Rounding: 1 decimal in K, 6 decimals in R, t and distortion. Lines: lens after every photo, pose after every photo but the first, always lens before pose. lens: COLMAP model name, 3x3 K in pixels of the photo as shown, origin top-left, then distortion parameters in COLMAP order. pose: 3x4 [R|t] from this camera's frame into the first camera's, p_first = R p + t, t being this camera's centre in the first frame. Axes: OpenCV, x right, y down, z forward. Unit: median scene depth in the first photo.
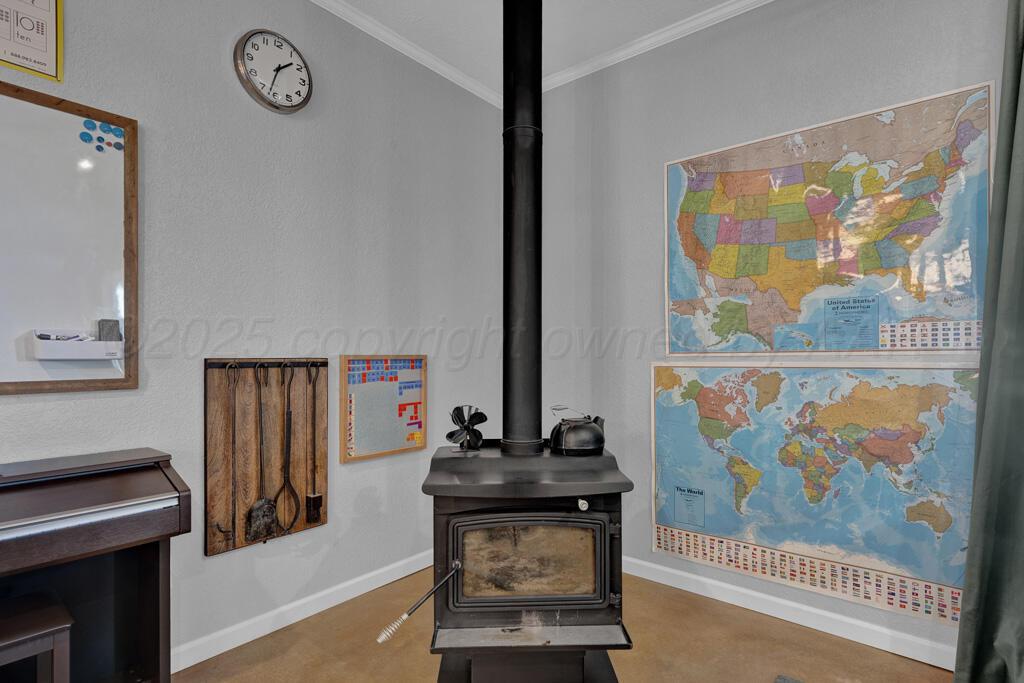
lens RADIAL K [[528.2, 0, 517.3], [0, 528.2, 358.6], [0, 0, 1]] dist [0.007747, -0.000498]
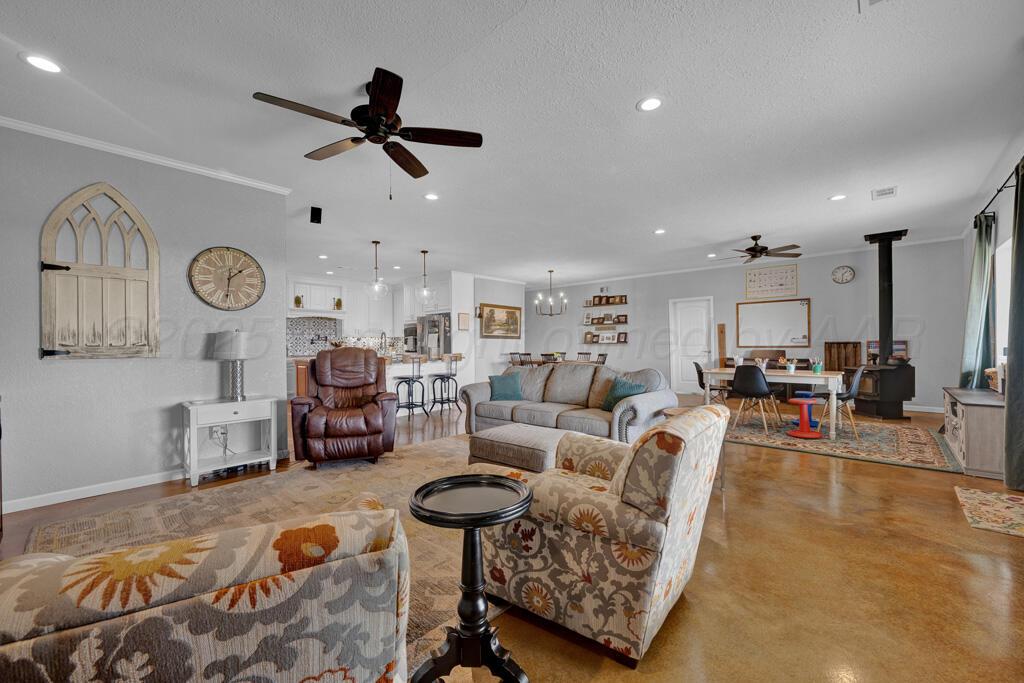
lens RADIAL K [[408.6, 0, 516.9], [0, 408.6, 342.3], [0, 0, 1]] dist [-0.002664, -0.000197]
pose [[-0.048758, -0.005490, -0.998796, 2.919630], [0.003794, 0.999977, -0.005682, 0.011918], [0.998803, -0.004066, -0.048736, -1.452288]]
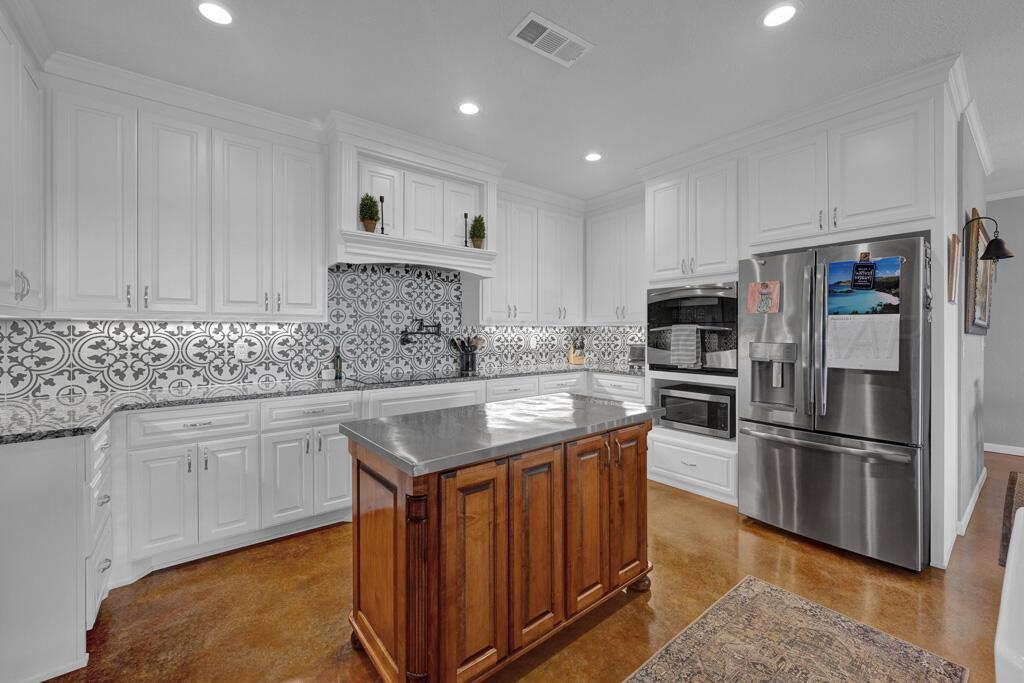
lens RADIAL K [[408.6, 0, 508.6], [0, 408.6, 330.2], [0, 0, 1]] dist [-0.002664, -0.000197]
pose [[-0.221460, -0.010625, -0.975112, 0.166214], [-0.007293, 0.999931, -0.009239, -0.044380], [0.975142, 0.005066, -0.221522, -3.081930]]
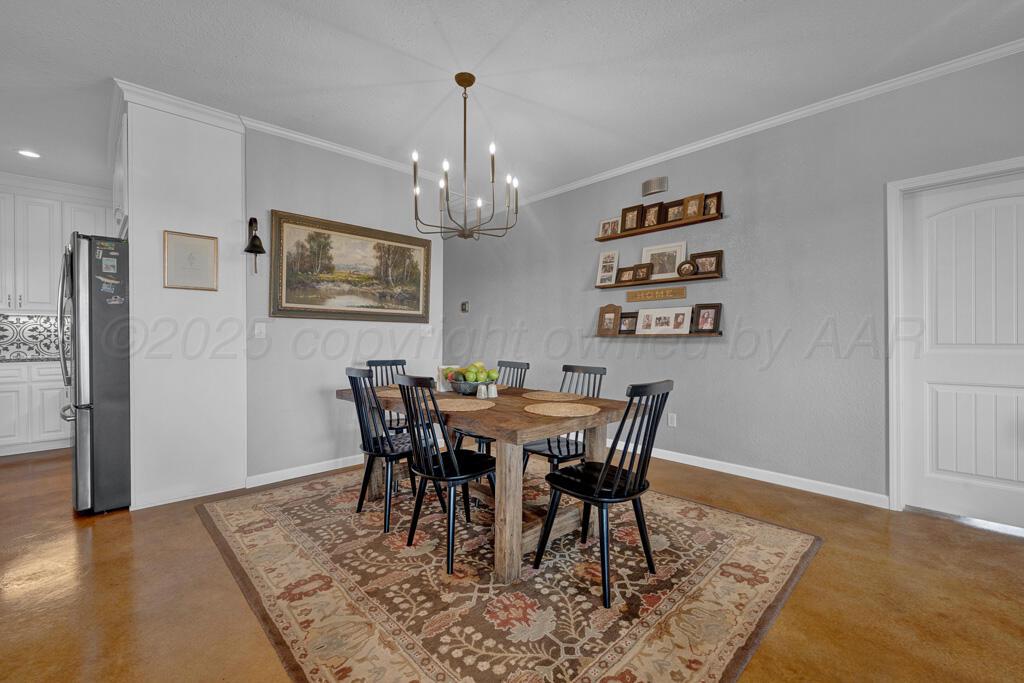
lens RADIAL K [[437.4, 0, 514.4], [0, 437.4, 340.8], [0, 0, 1]] dist [-0.000263, 0.000166]
pose [[-0.129520, 0.005863, -0.991559, 0.084903], [-0.004329, 0.999970, 0.006478, 0.013255], [0.991567, 0.005132, -0.129491, -1.011501]]
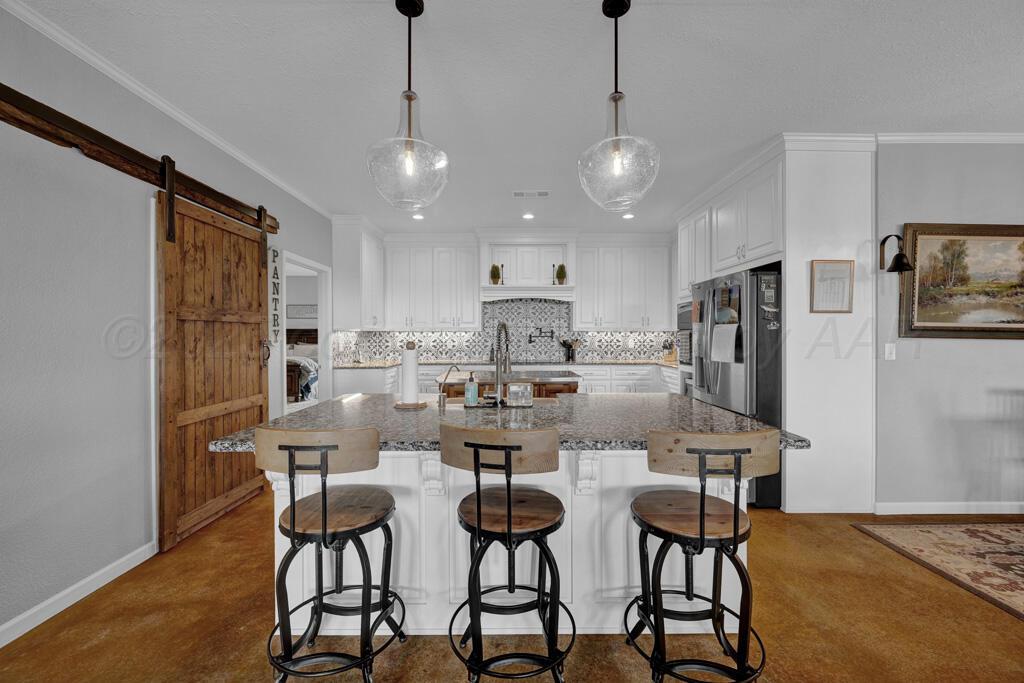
lens RADIAL K [[408.6, 0, 510.8], [0, 408.6, 334.0], [0, 0, 1]] dist [-0.002664, -0.000197]
pose [[-0.775752, -0.006850, -0.631001, 0.511849], [-0.007170, 0.999972, -0.002040, -0.054191], [0.630998, 0.002942, -0.775779, -1.811661]]
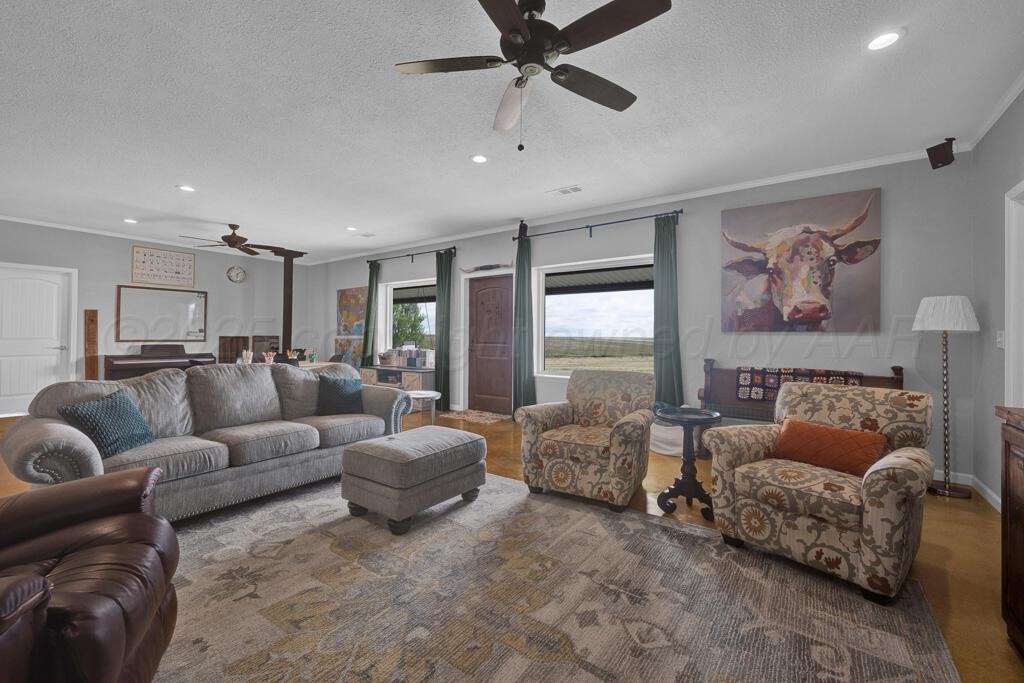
lens RADIAL K [[408.6, 0, 505.4], [0, 408.6, 330.4], [0, 0, 1]] dist [-0.002664, -0.000197]
pose [[0.998261, 0.006549, 0.058592, 1.684319], [-0.005310, 0.999759, -0.021283, 0.012238], [-0.058717, 0.020935, 0.998055, -2.696947]]
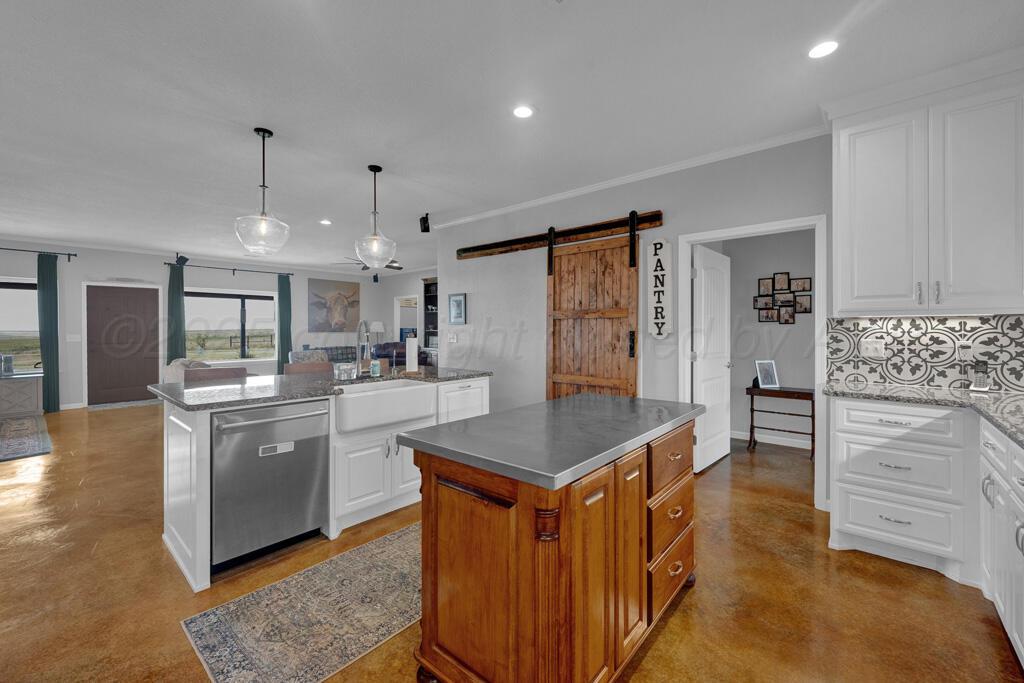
lens RADIAL K [[408.6, 0, 513.4], [0, 408.6, 333.9], [0, 0, 1]] dist [-0.002664, -0.000197]
pose [[0.030965, -0.016257, 0.999388, -1.456652], [0.010133, 0.999821, 0.015950, -0.053747], [-0.999469, 0.009633, 0.031124, -3.155243]]
